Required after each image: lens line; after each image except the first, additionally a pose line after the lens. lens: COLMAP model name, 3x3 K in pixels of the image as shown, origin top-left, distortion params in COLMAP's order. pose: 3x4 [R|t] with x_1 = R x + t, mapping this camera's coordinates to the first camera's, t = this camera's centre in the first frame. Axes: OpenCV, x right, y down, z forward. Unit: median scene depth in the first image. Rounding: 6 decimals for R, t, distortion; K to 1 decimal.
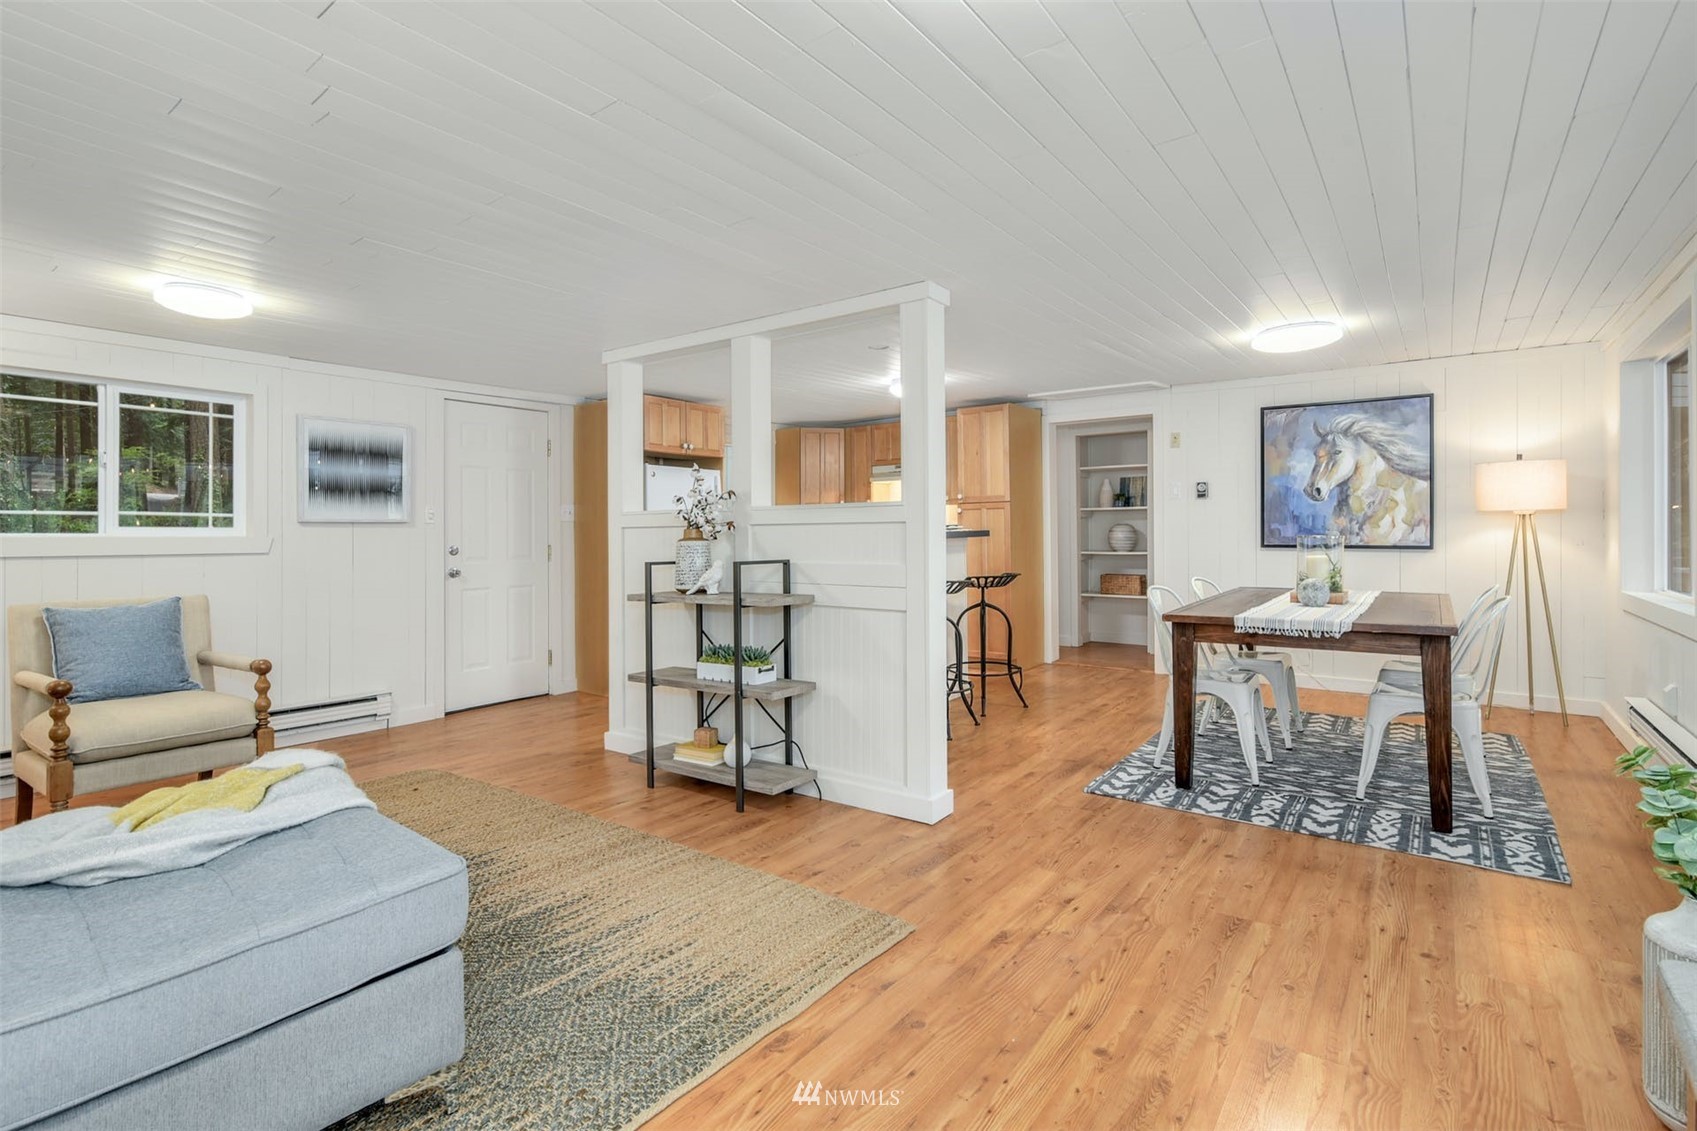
lens RADIAL K [[796.2, 0, 848.1], [0, 796.2, 521.5], [0, 0, 1]] dist [-0.010484, -0.000172]
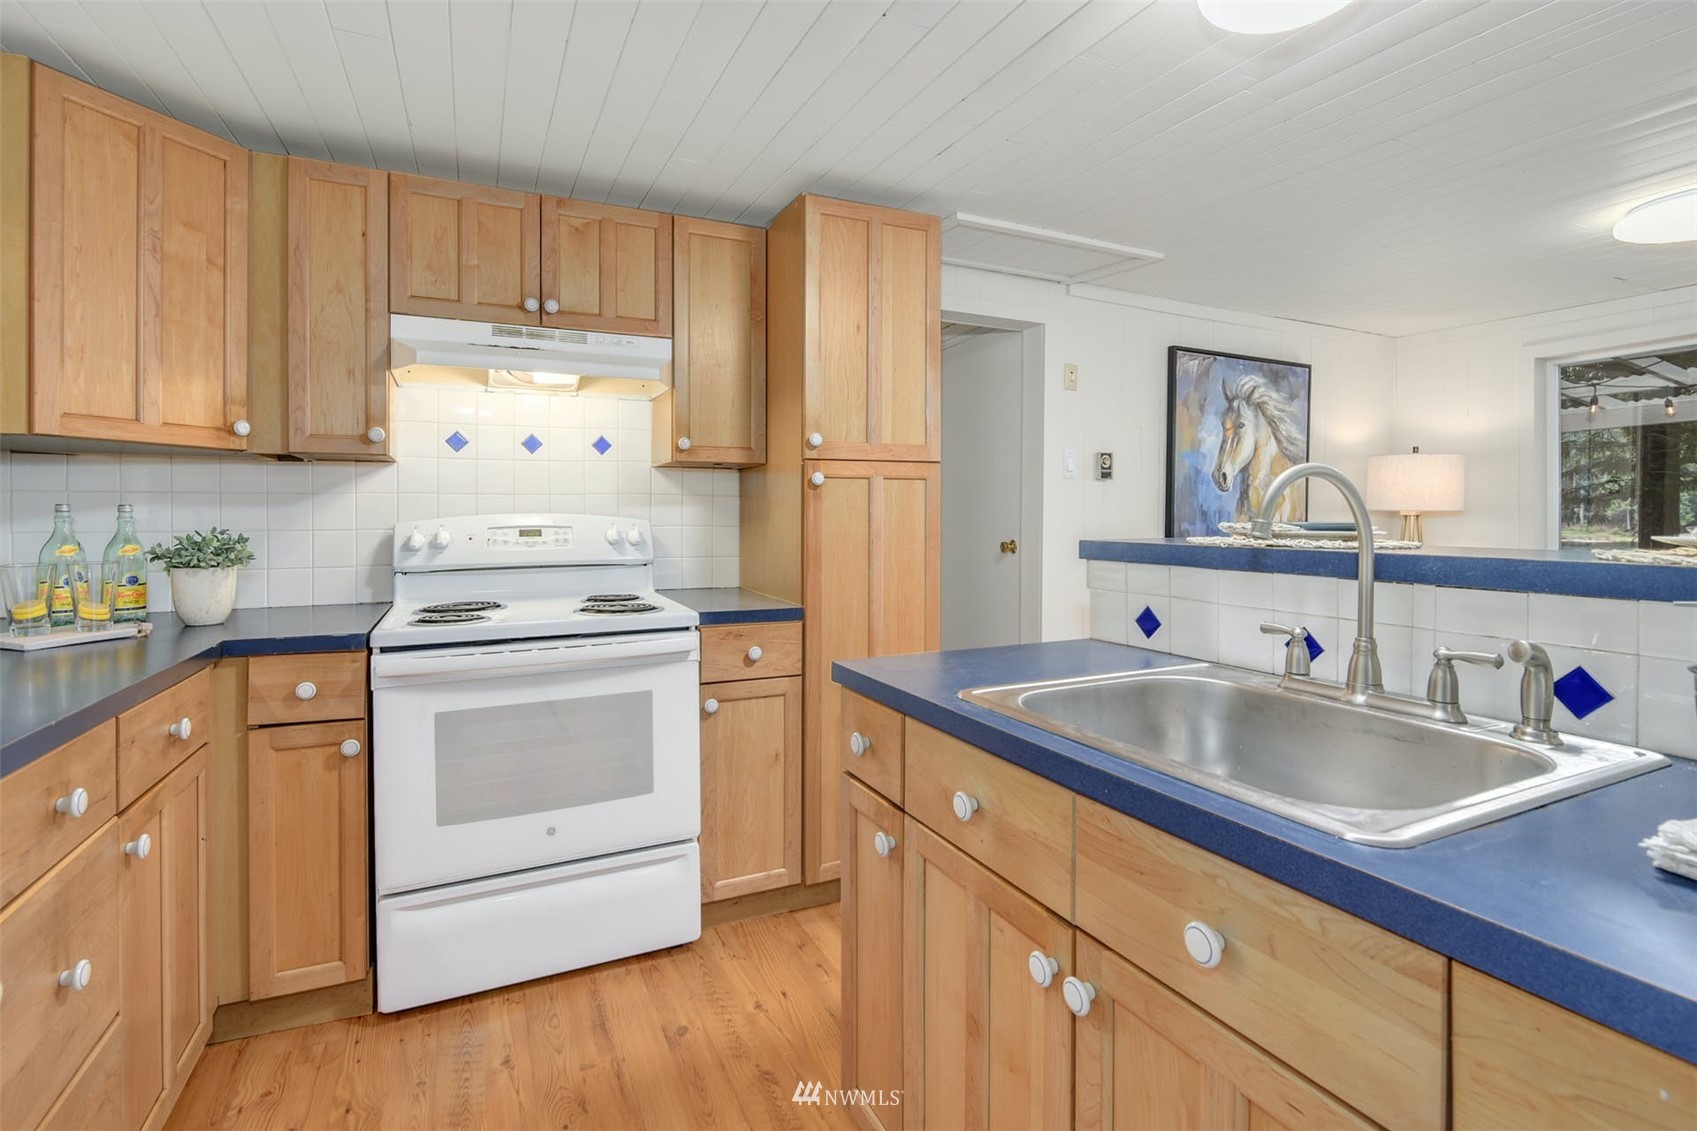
lens RADIAL K [[796.2, 0, 848.1], [0, 796.2, 521.5], [0, 0, 1]] dist [-0.010484, -0.000172]
pose [[0.469647, 0.007581, 0.882822, -0.183862], [-0.011704, 0.999929, -0.002360, 0.006463], [-0.882777, -0.009224, 0.469702, 0.924506]]
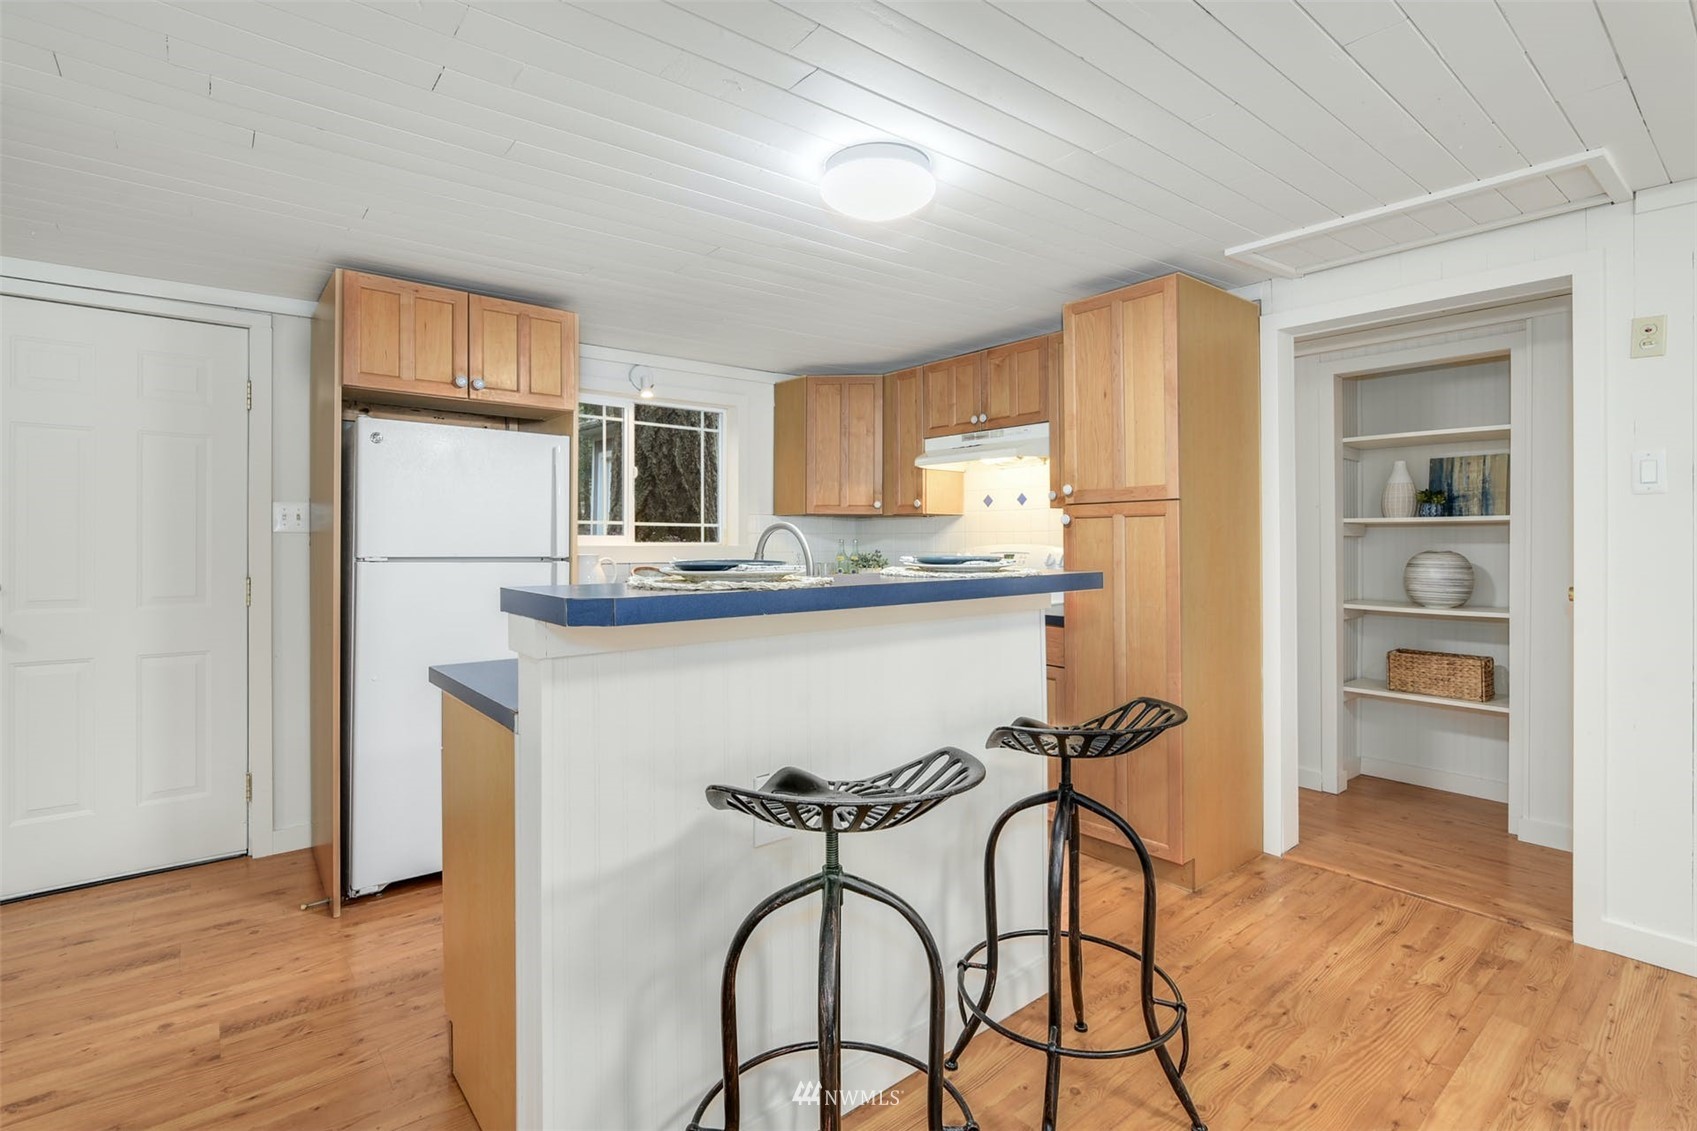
lens RADIAL K [[796.2, 0, 848.1], [0, 796.2, 521.5], [0, 0, 1]] dist [-0.010484, -0.000172]
pose [[0.970833, 0.009383, -0.239573, 0.143542], [-0.012759, 0.999840, -0.012544, -0.005788], [0.239417, 0.015235, 0.970797, 0.585061]]
